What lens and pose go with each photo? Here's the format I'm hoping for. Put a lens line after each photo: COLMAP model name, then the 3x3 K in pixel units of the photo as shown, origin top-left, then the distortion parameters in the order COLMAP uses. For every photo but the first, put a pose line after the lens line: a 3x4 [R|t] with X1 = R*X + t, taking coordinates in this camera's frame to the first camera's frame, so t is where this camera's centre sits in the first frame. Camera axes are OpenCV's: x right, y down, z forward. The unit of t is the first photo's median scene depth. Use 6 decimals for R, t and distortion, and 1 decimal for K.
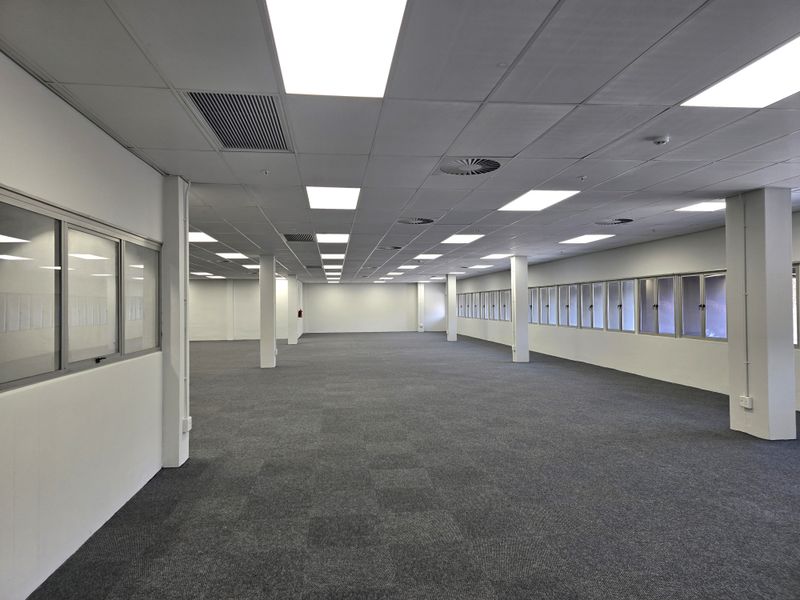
lens RADIAL K [[532.6, 0, 394.0], [0, 532.6, 298.0], [0, 0, 1]] dist [0.067196, -0.048199]
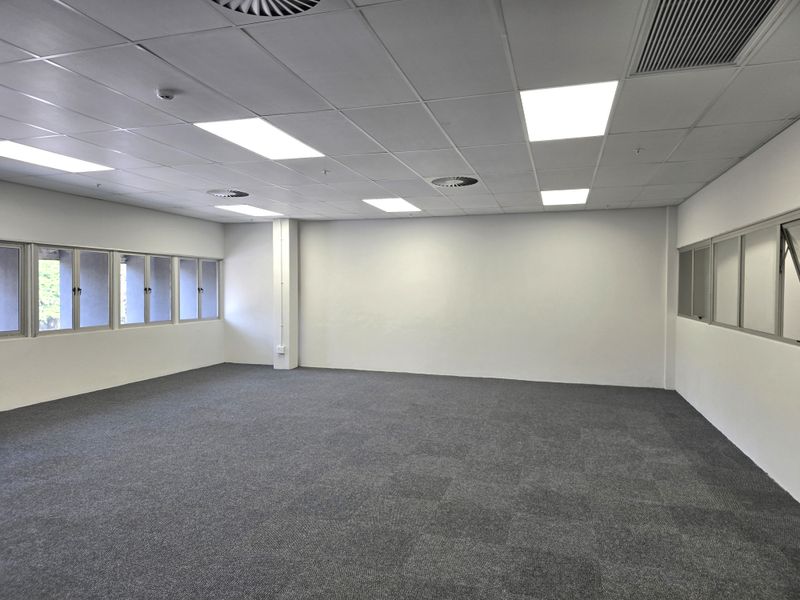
lens RADIAL K [[532.6, 0, 394.0], [0, 532.6, 298.0], [0, 0, 1]] dist [0.067196, -0.048199]
pose [[-0.912728, -0.005600, 0.408530, -0.210305], [-0.004048, 0.999981, 0.004663, 0.025741], [-0.408548, 0.002602, -0.912733, 1.896876]]
